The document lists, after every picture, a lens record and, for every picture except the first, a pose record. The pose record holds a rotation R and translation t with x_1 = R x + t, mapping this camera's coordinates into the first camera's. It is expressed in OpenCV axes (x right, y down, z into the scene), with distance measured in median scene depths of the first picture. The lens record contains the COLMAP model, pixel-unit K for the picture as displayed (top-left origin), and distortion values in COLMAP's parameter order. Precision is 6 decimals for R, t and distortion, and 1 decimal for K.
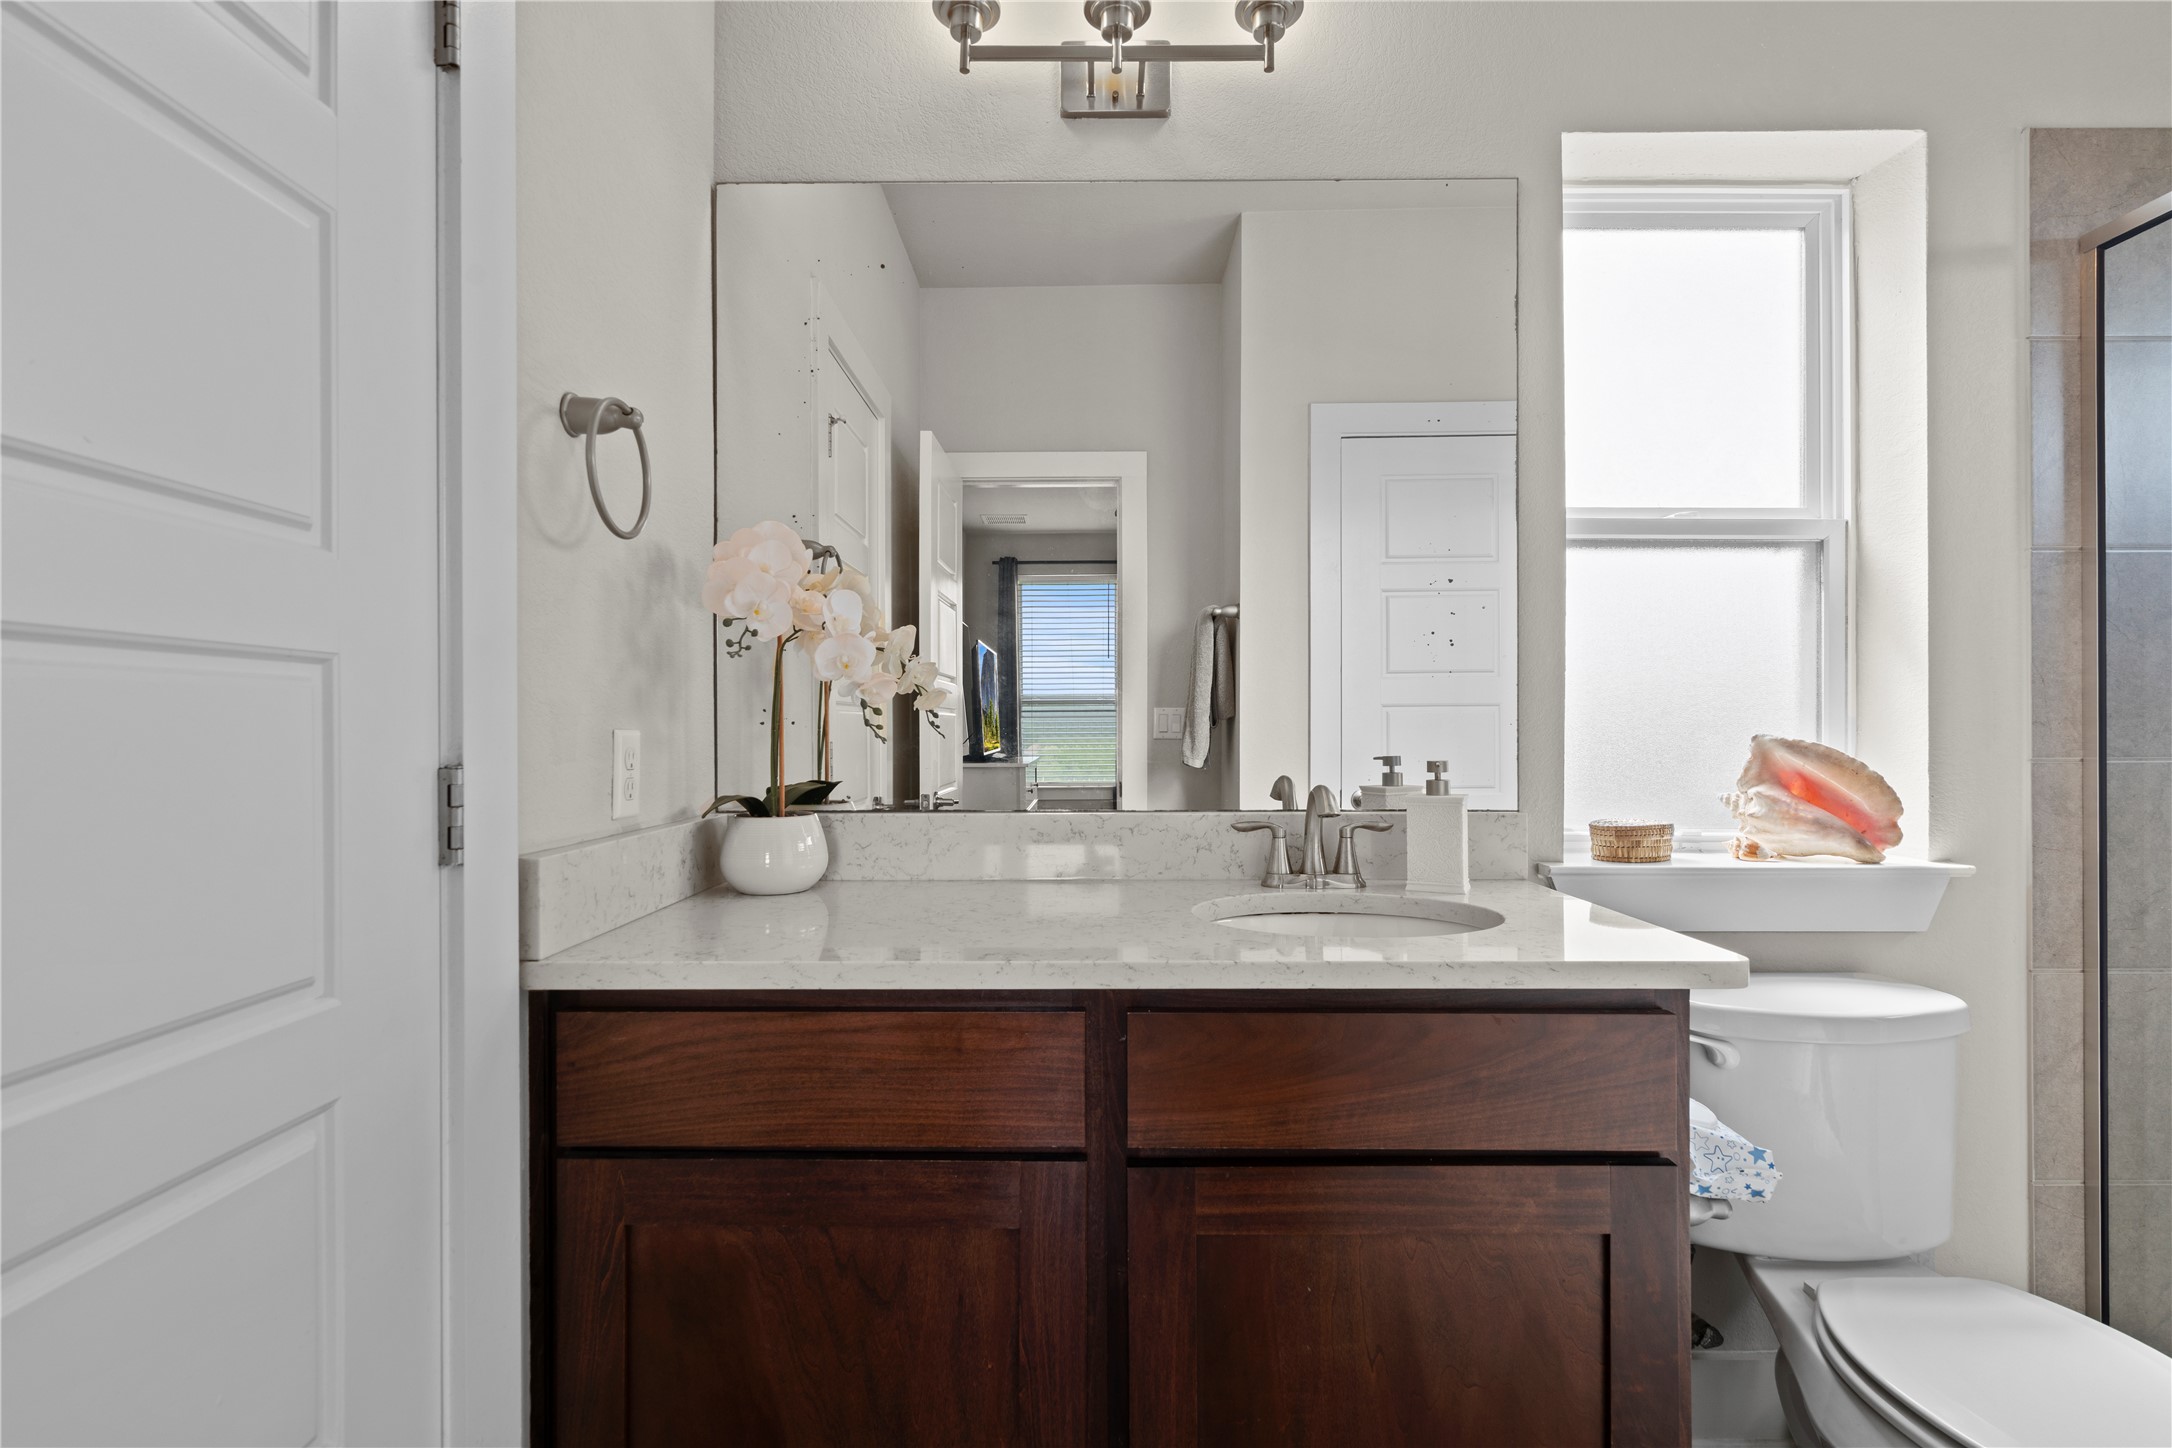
lens RADIAL K [[1001.6, 0, 1075.7], [0, 1001.6, 719.7], [0, 0, 1]] dist [-0.001933, 0.002555]
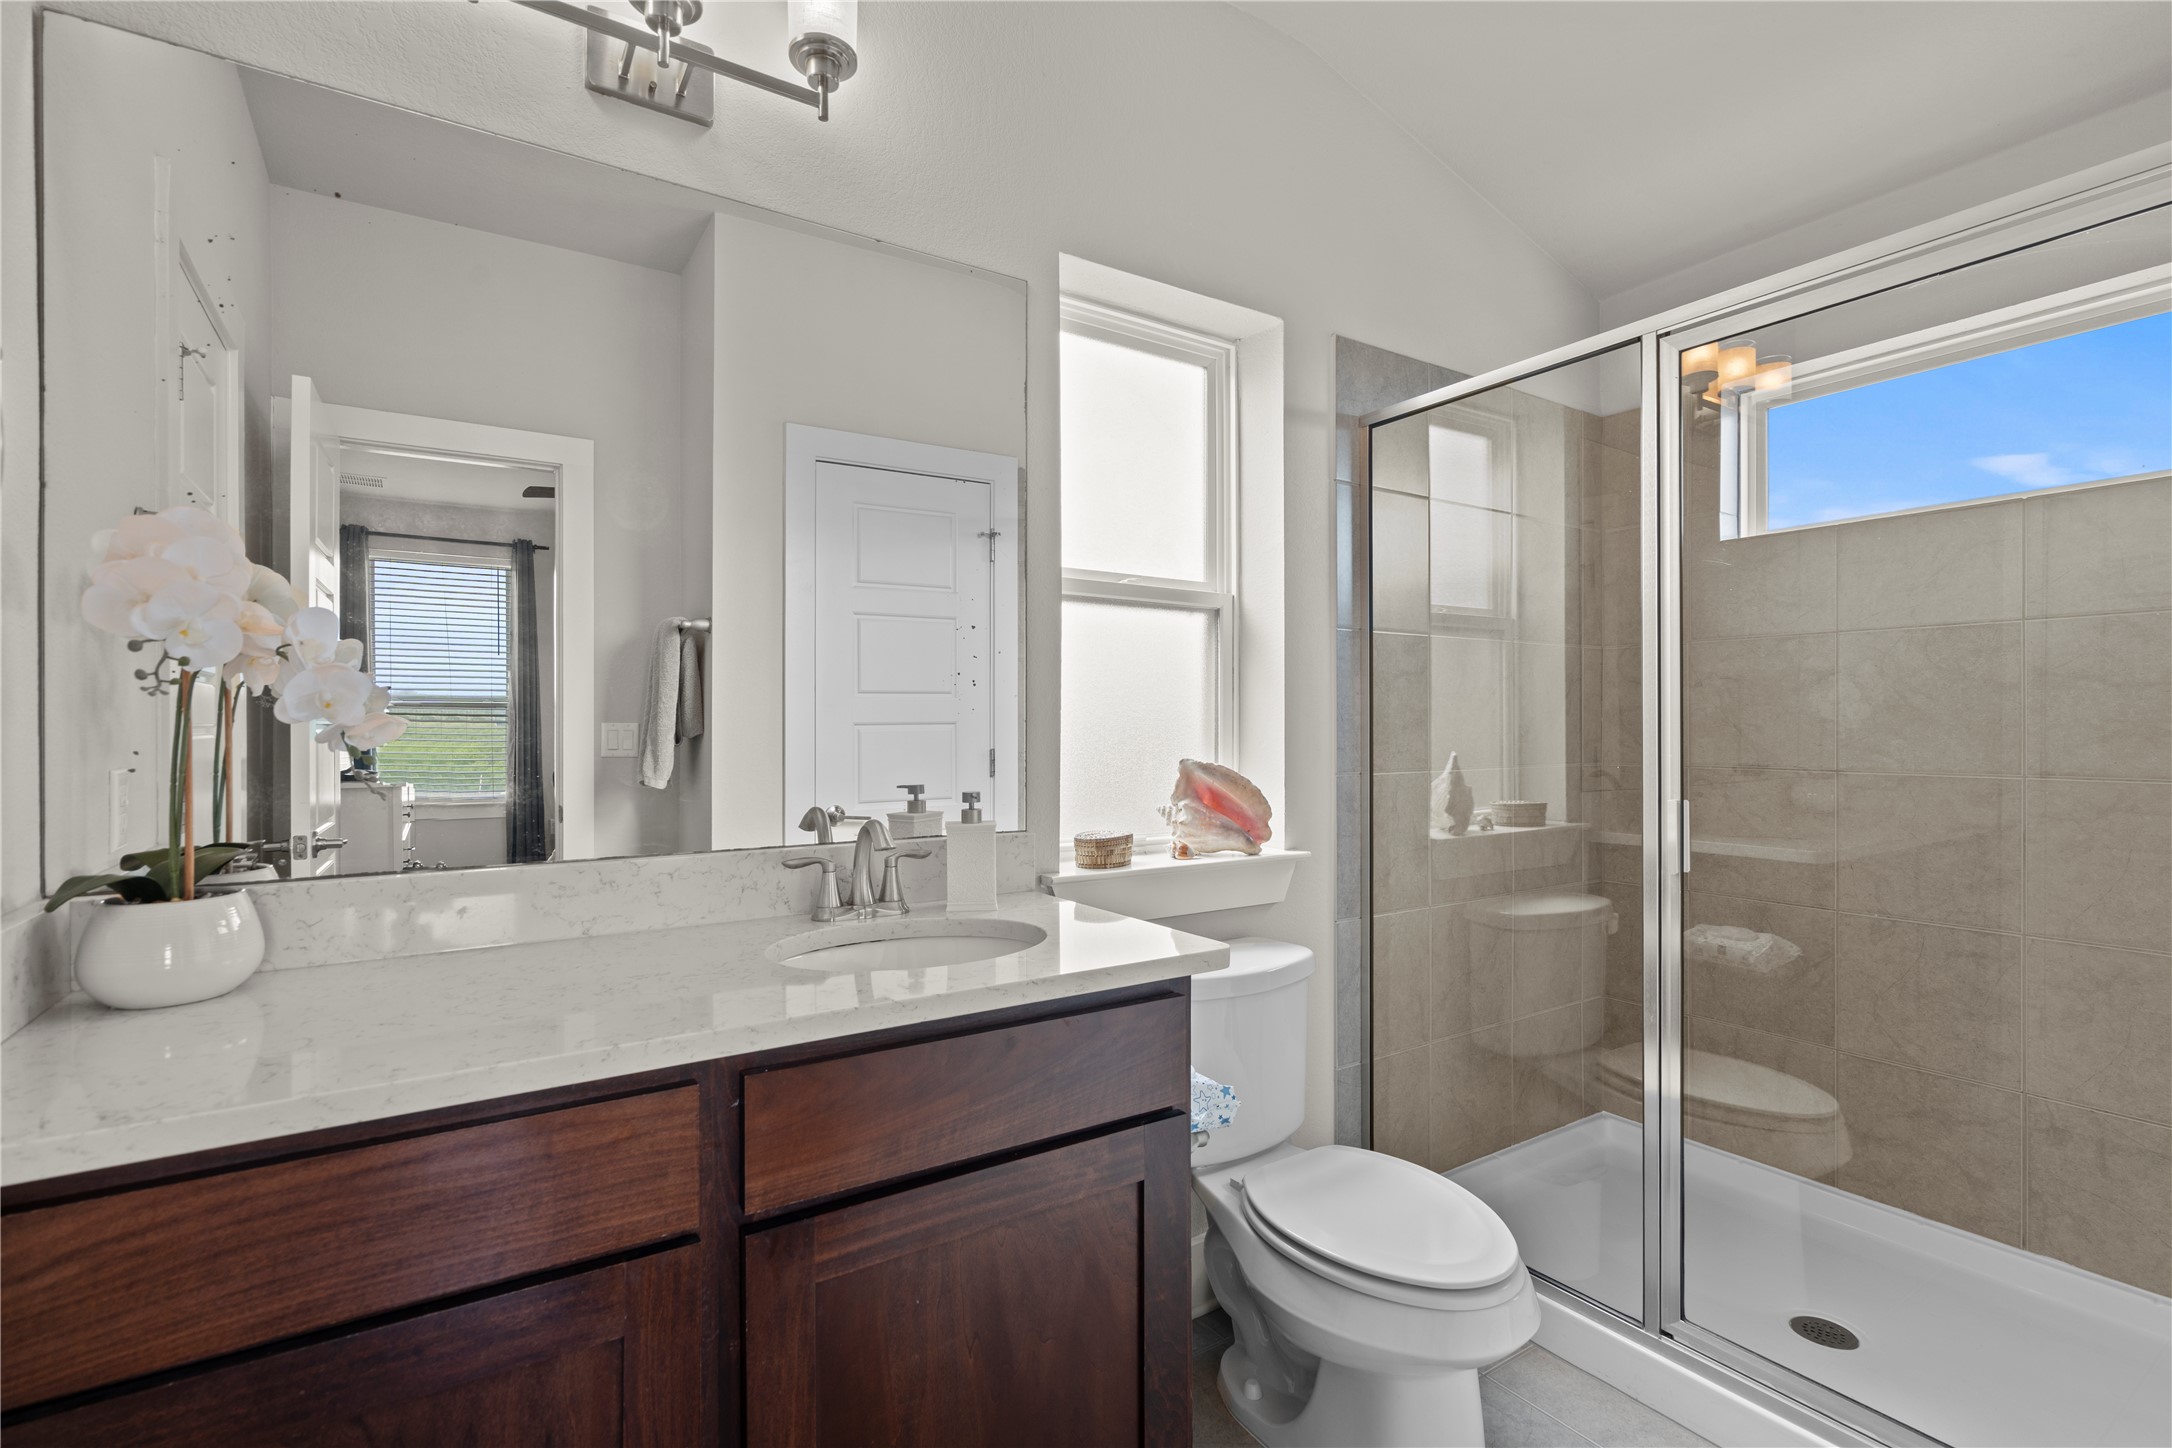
lens RADIAL K [[1001.6, 0, 1074.2], [0, 1001.6, 718.8], [0, 0, 1]] dist [-0.001933, 0.002555]
pose [[0.835708, 0.002222, 0.549170, -0.145218], [-0.002399, 0.999997, -0.000396, -0.037336], [-0.549169, -0.000987, 0.835711, 0.008126]]
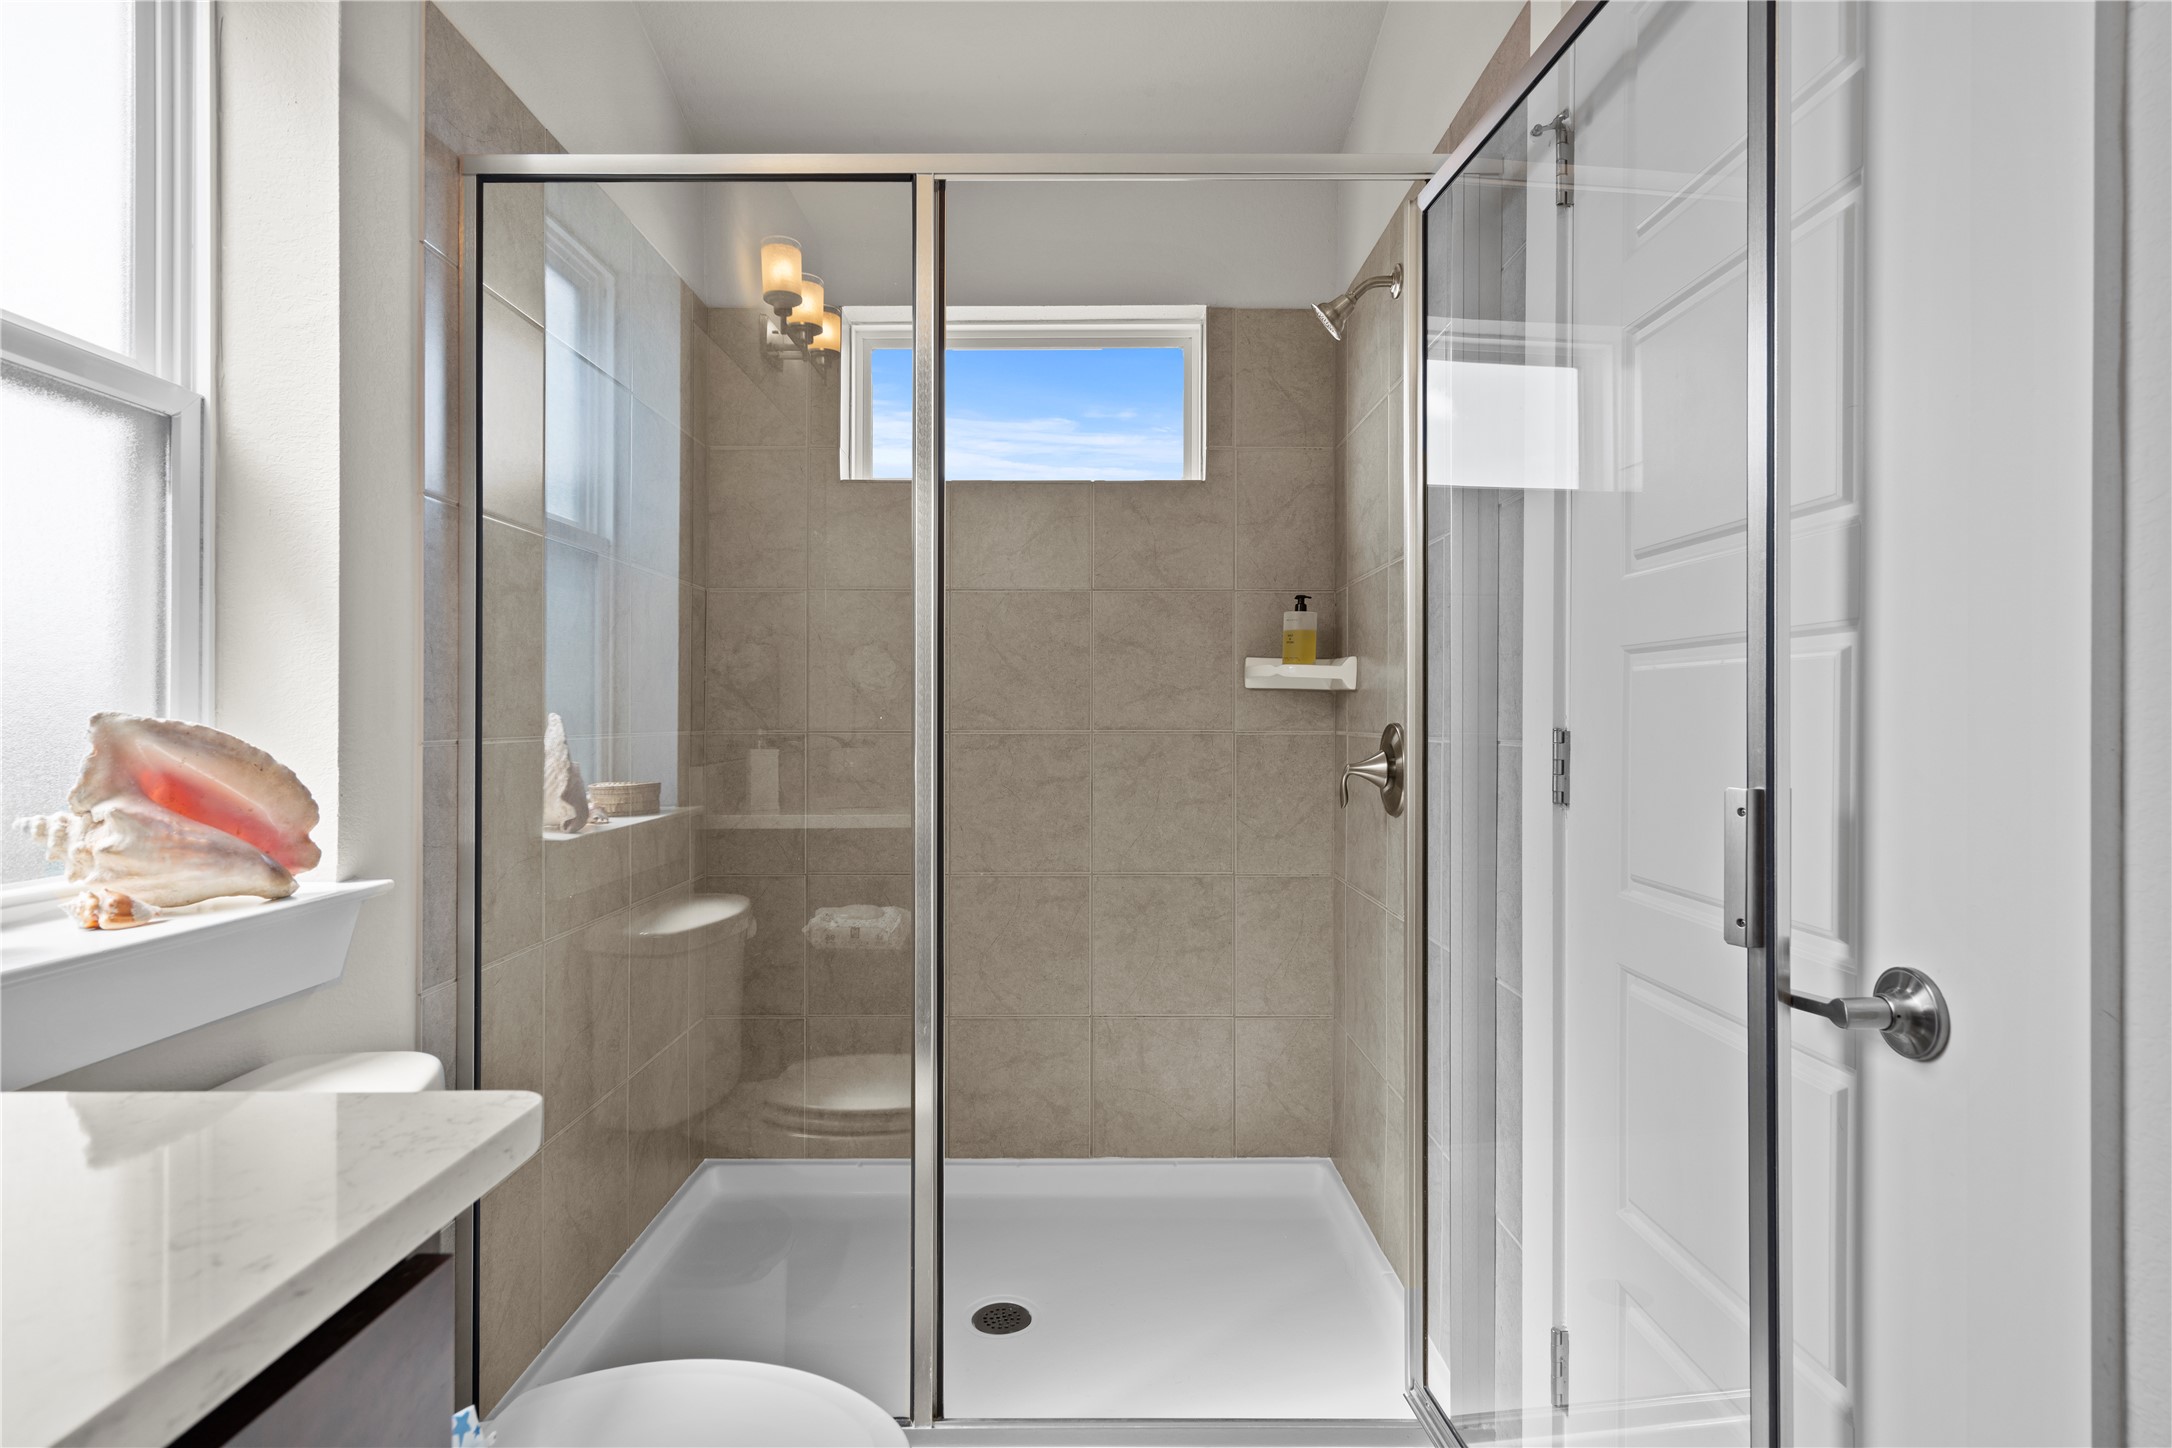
lens RADIAL K [[1088.2, 0, 1085.1], [0, 1088.2, 712.5], [0, 0, 1]] dist [-0.006152, 0.001200]
pose [[-0.022321, 0.005475, 0.999736, 0.029195], [-0.006524, 0.999963, -0.005622, 0.015115], [-0.999730, -0.006647, -0.022284, 0.456119]]
